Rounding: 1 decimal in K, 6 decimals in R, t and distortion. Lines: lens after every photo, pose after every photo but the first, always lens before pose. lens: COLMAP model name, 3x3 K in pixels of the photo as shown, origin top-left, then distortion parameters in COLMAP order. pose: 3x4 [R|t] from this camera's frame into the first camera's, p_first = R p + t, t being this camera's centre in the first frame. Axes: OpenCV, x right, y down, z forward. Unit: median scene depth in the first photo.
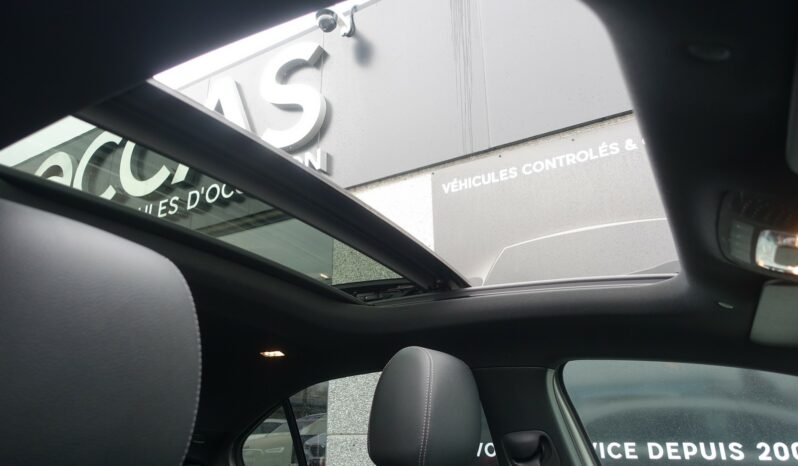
lens RADIAL K [[551.0, 0, 399.0], [0, 551.0, 233.0], [0, 0, 1]] dist [-0.006286, -0.001730]
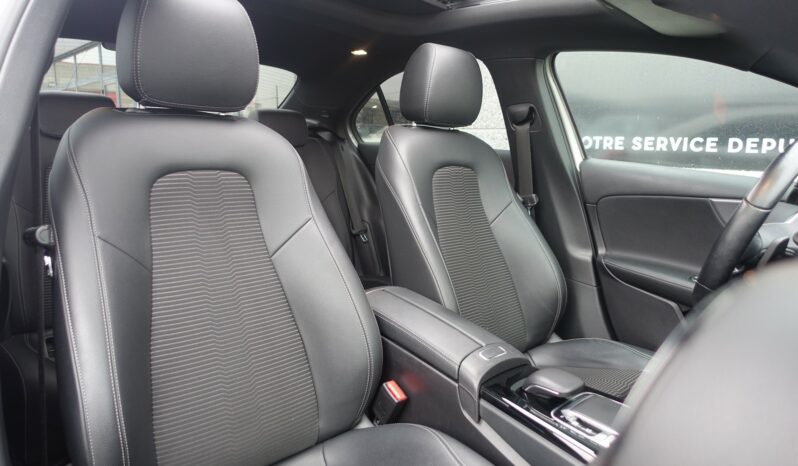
lens RADIAL K [[551.0, 0, 399.0], [0, 551.0, 233.0], [0, 0, 1]] dist [-0.006286, -0.001730]
pose [[0.959778, 0.073668, -0.270923, 0.140877], [0.068985, 0.873502, 0.481908, -0.024568], [0.272153, -0.481214, 0.833286, -0.183002]]
